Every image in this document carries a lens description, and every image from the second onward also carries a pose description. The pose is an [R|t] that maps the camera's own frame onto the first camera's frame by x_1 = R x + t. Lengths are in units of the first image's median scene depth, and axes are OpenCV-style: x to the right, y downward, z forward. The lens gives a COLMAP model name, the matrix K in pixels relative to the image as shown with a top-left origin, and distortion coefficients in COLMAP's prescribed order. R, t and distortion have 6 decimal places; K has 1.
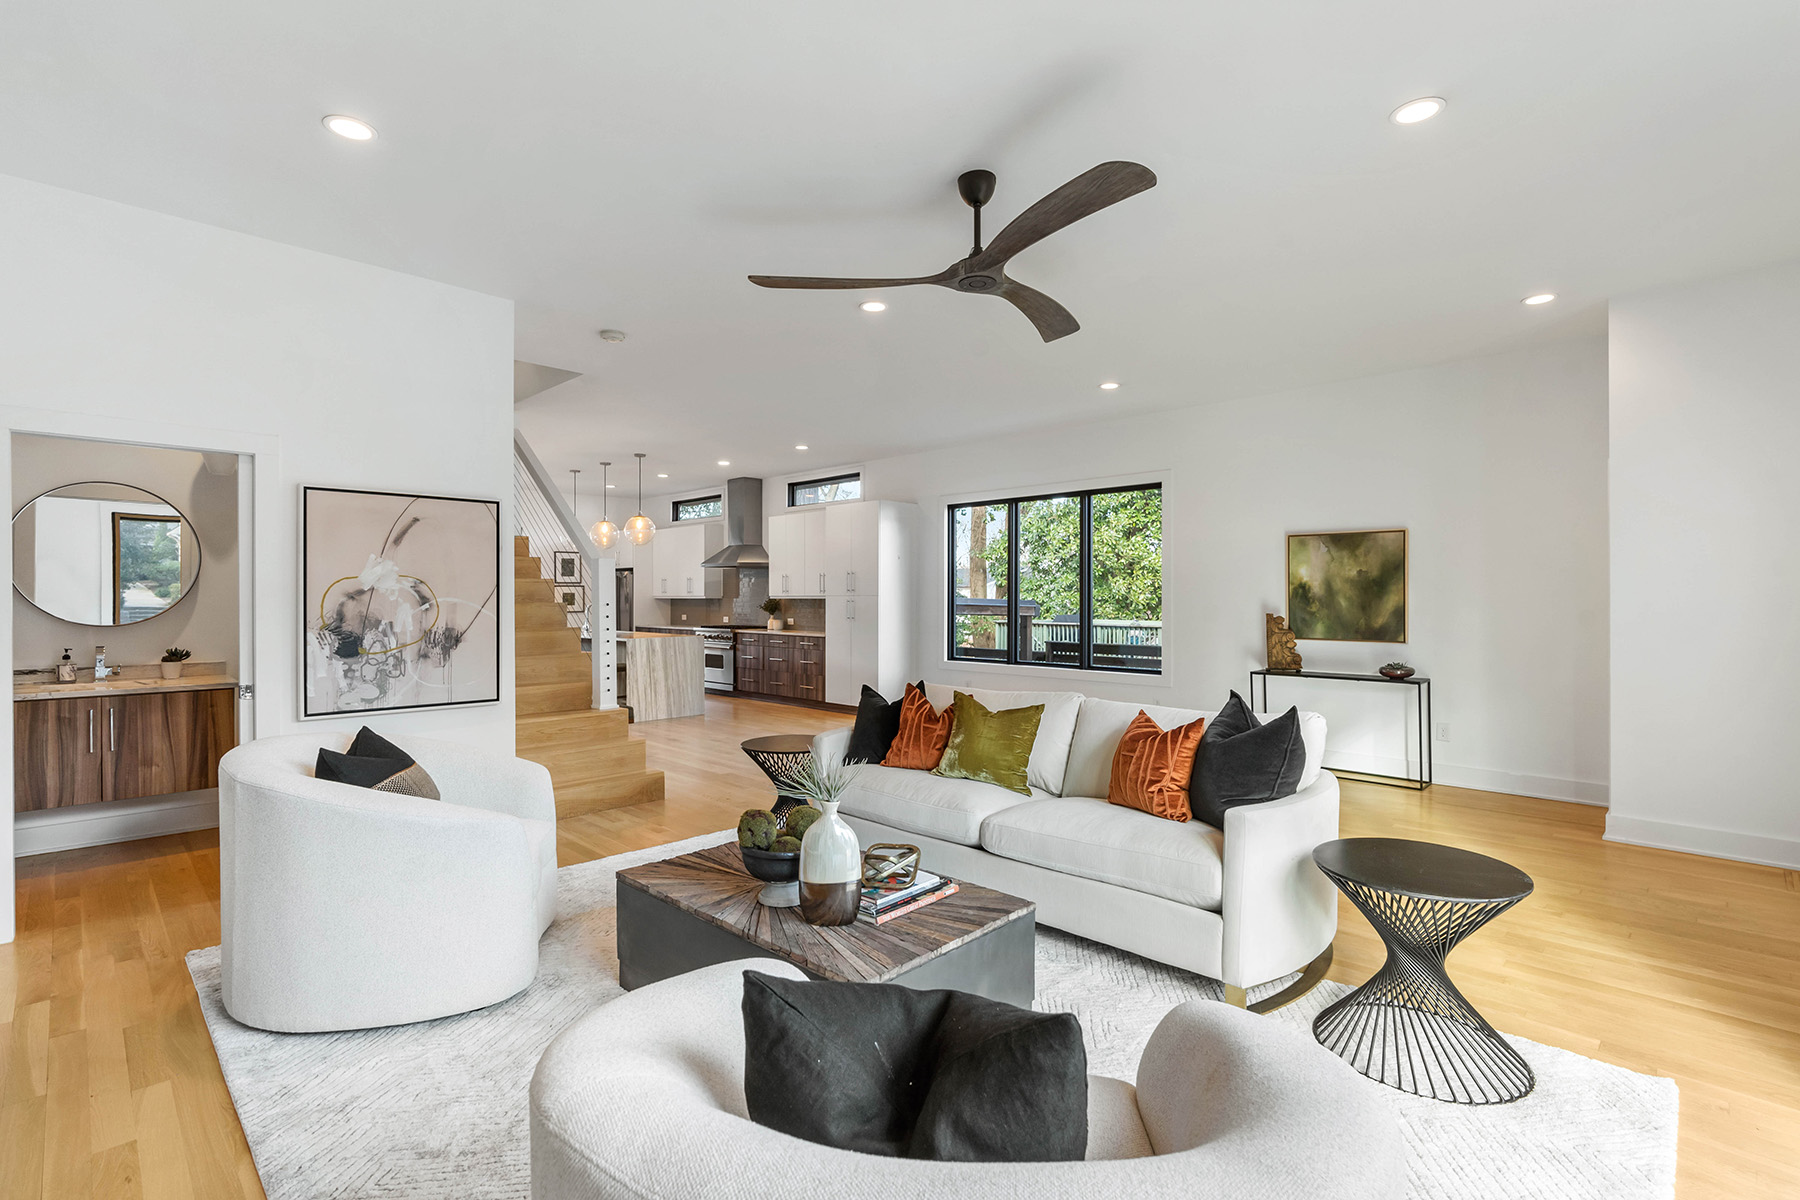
lens RADIAL K [[839.9, 0, 900.9], [0, 839.9, 596.0], [0, 0, 1]] dist [-0.001325, -0.000283]
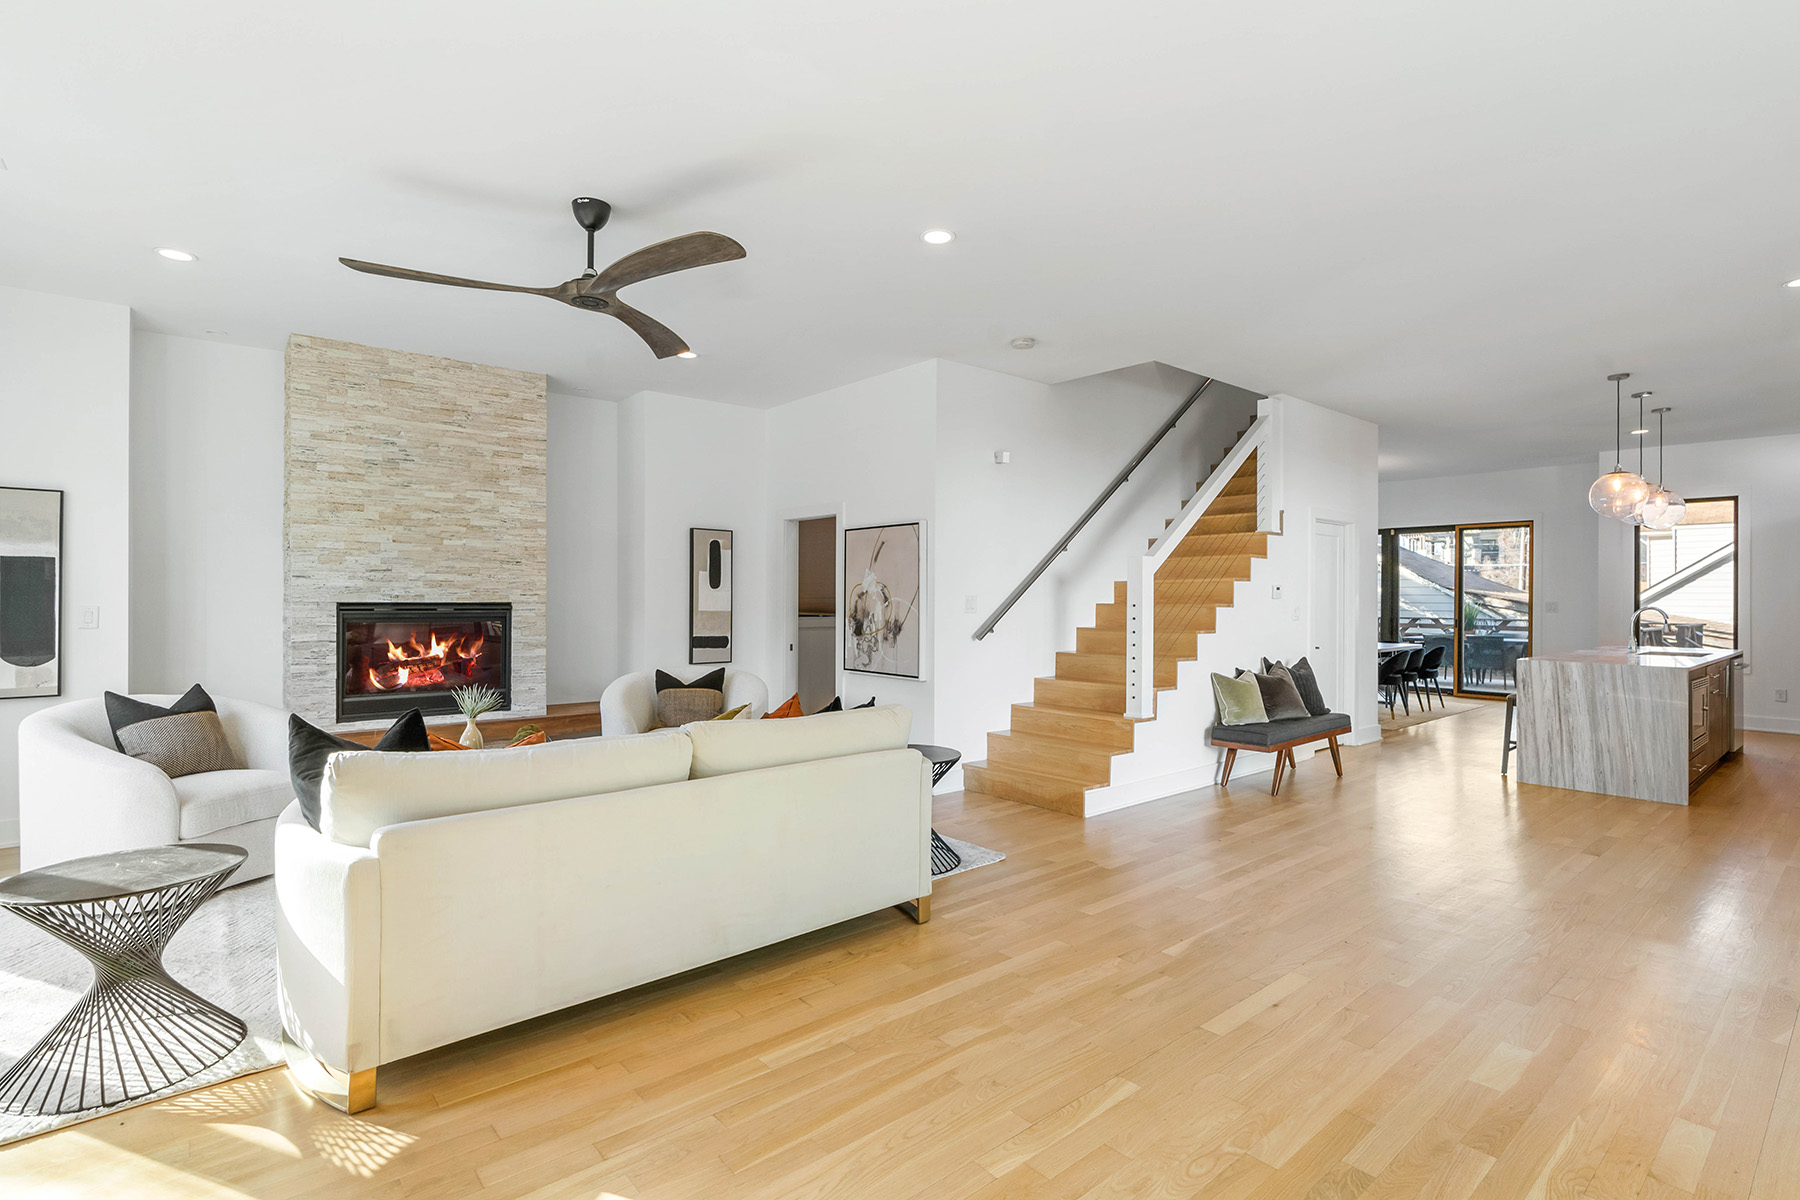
lens RADIAL K [[839.9, 0, 906.8], [0, 839.9, 597.5], [0, 0, 1]] dist [-0.001325, -0.000283]
pose [[-0.094669, 0.000966, -0.995508, 0.848048], [-0.001258, 0.999999, 0.001090, 0.000244], [0.995508, 0.001355, -0.094668, 1.179877]]
